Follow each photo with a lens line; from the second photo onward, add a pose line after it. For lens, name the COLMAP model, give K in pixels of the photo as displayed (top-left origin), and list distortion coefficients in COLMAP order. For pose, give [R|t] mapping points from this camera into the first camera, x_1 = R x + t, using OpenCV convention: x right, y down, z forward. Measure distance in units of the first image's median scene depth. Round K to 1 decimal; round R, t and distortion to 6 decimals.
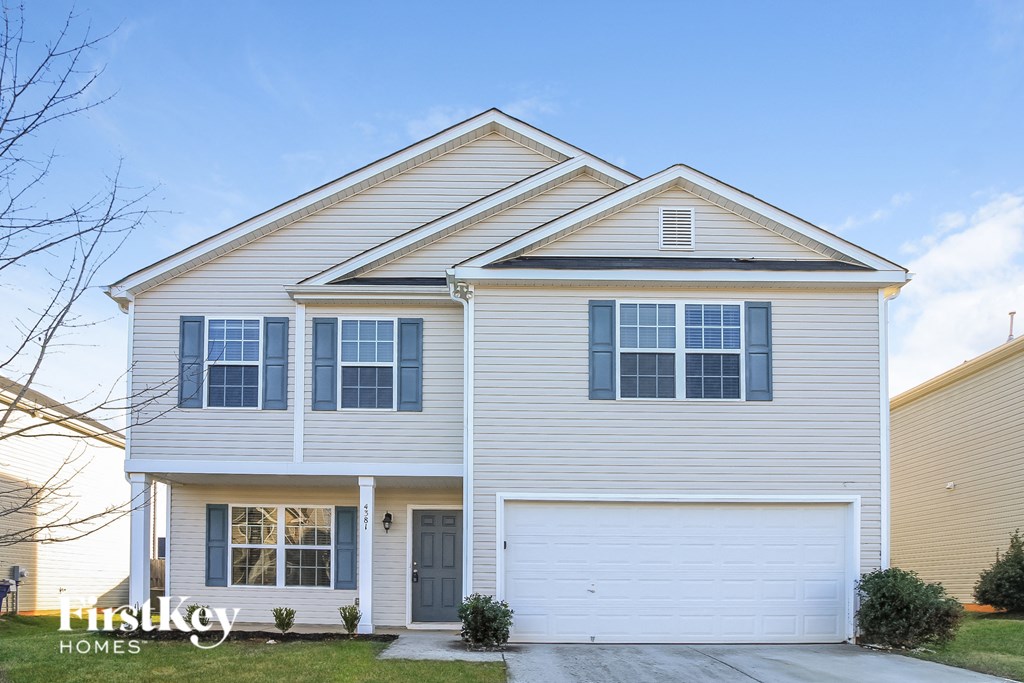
lens RADIAL K [[484.5, 0, 512.9], [0, 484.5, 350.8], [0, 0, 1]] dist [0.001661, -0.009778]
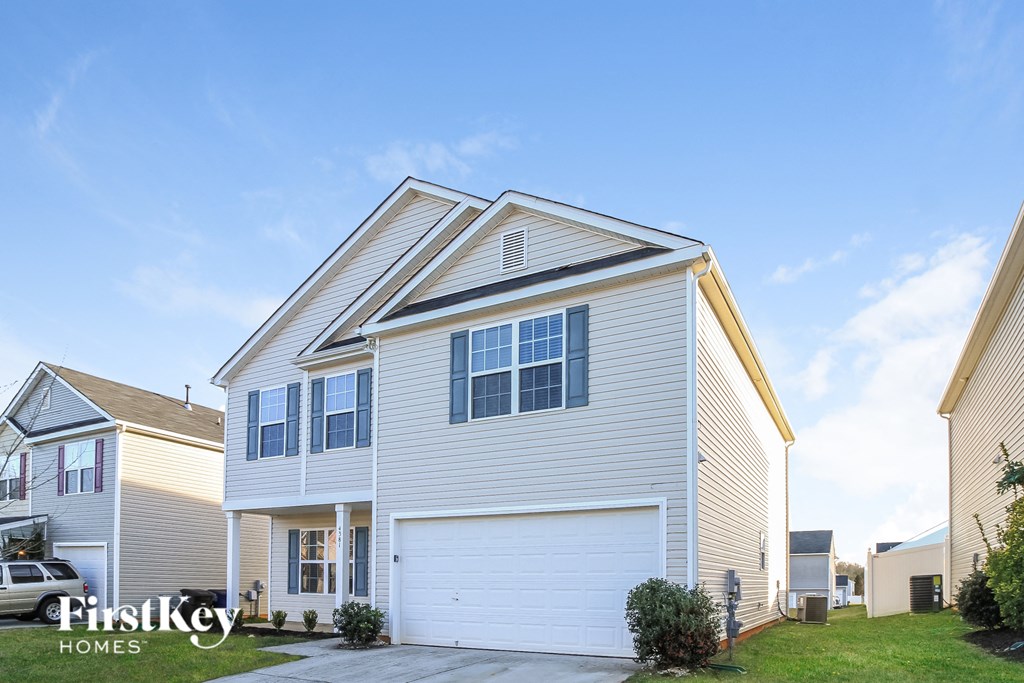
lens RADIAL K [[480.9, 0, 511.6], [0, 480.9, 339.1], [0, 0, 1]] dist [0.000411, 0.000015]
pose [[0.910497, -0.189487, -0.367545, 0.712143], [0.175661, 0.981883, -0.071055, 0.011556], [0.374351, 0.000132, 0.927287, 0.025439]]
